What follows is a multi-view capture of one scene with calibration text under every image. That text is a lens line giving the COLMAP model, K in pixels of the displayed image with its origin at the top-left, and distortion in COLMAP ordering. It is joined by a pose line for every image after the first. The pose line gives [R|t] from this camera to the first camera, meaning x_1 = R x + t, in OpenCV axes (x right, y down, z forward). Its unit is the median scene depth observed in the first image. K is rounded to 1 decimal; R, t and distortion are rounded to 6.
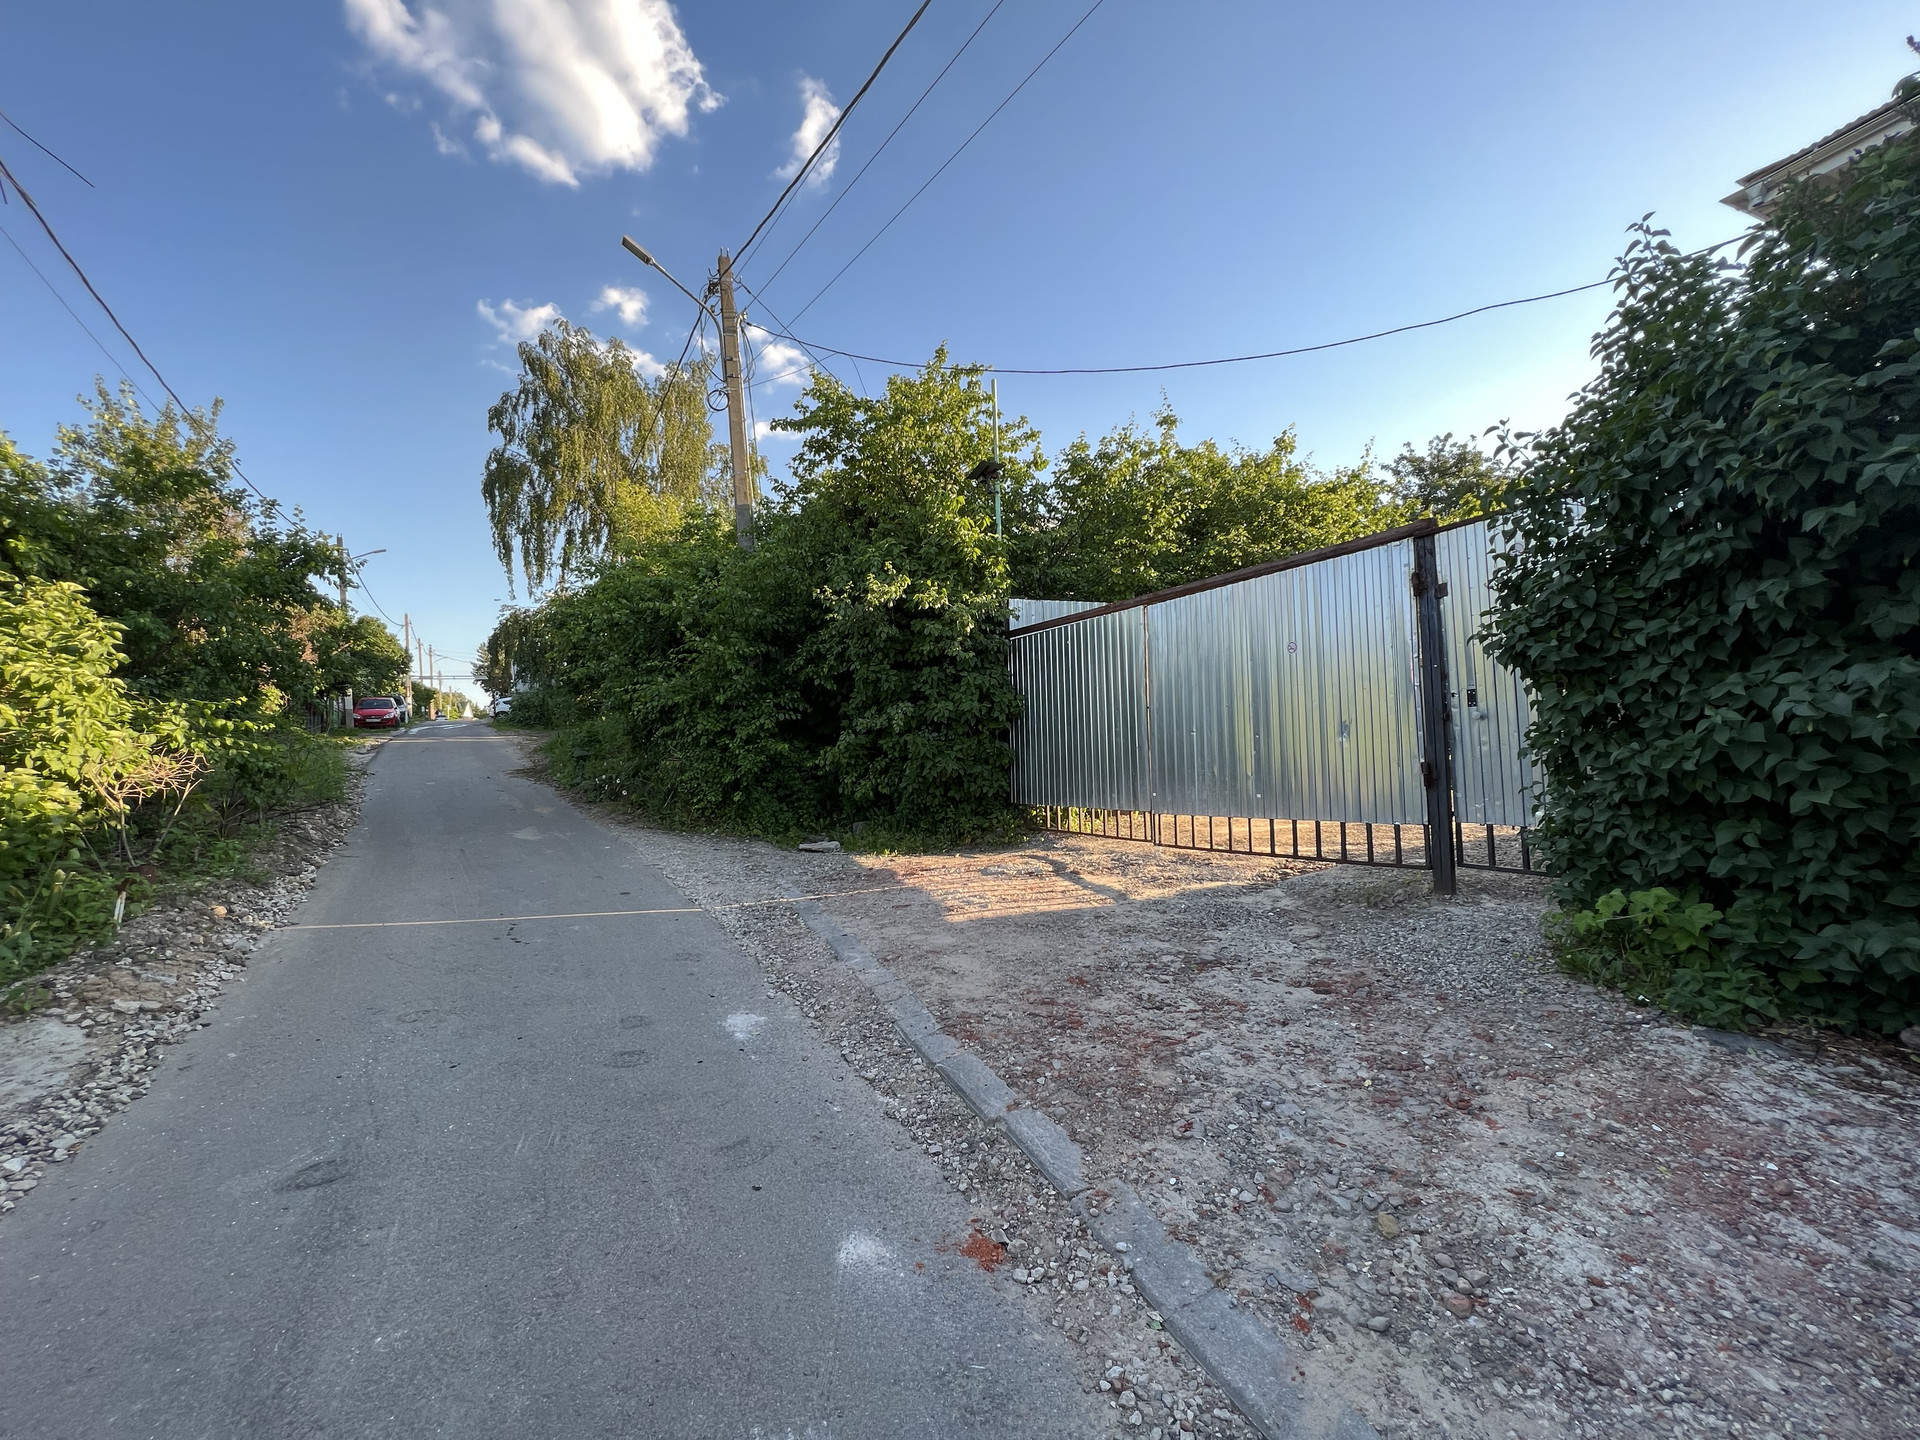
lens RADIAL K [[766.9, 0, 967.4], [0, 766.9, 719.2], [0, 0, 1]] dist [0.001099, -0.000837]
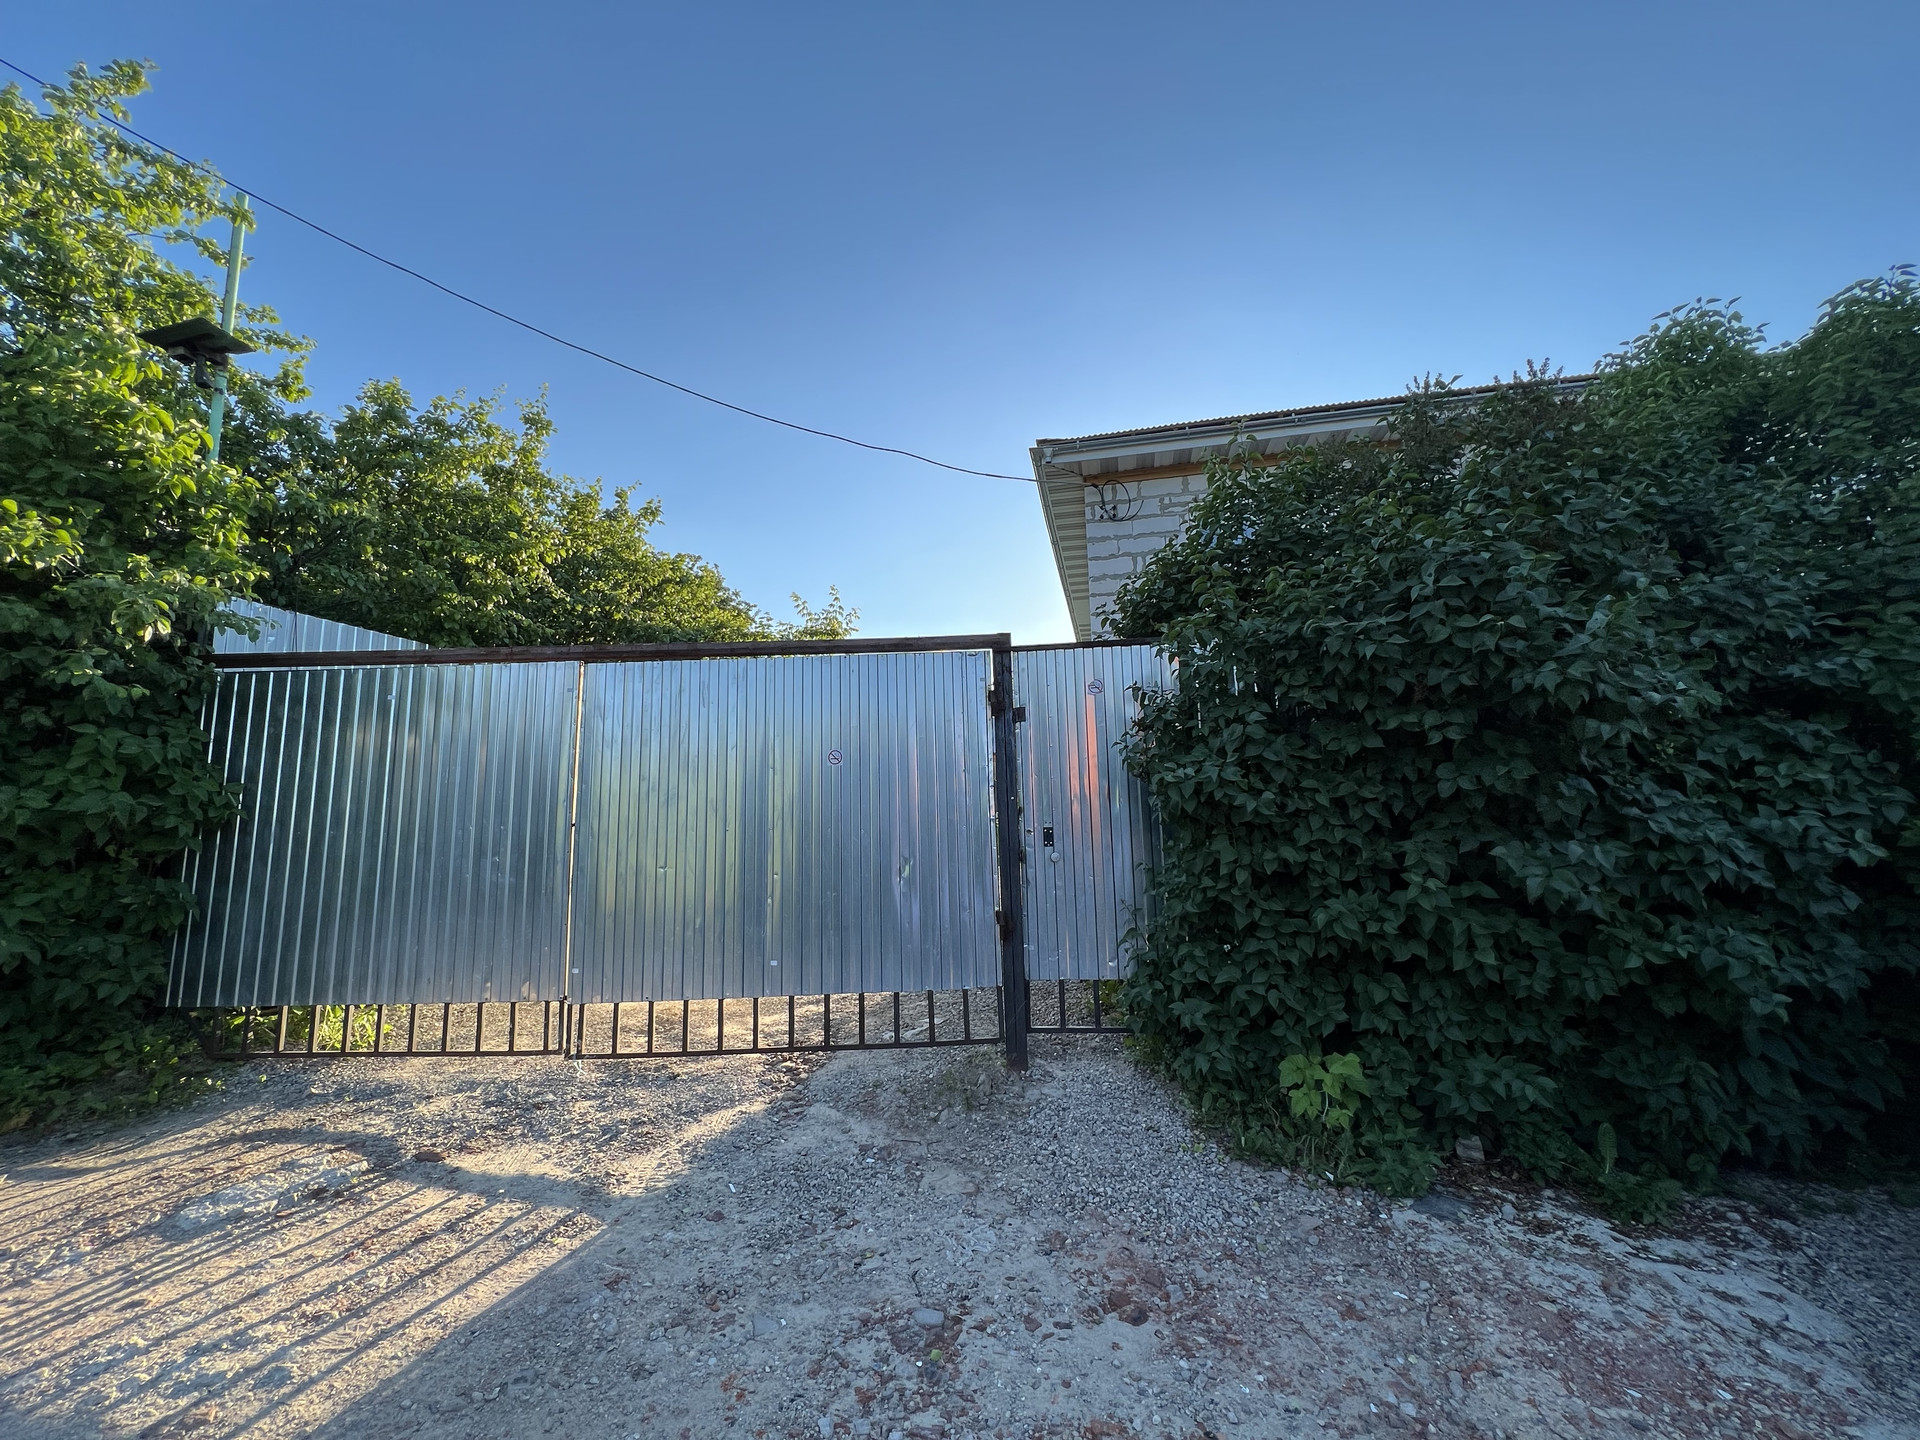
lens RADIAL K [[766.9, 0, 967.4], [0, 766.9, 719.2], [0, 0, 1]] dist [0.001099, -0.000837]
pose [[0.548442, 0.137358, 0.824830, -0.094532], [-0.033625, 0.989241, -0.142380, -0.019024], [-0.835513, 0.050352, 0.547159, 0.331334]]
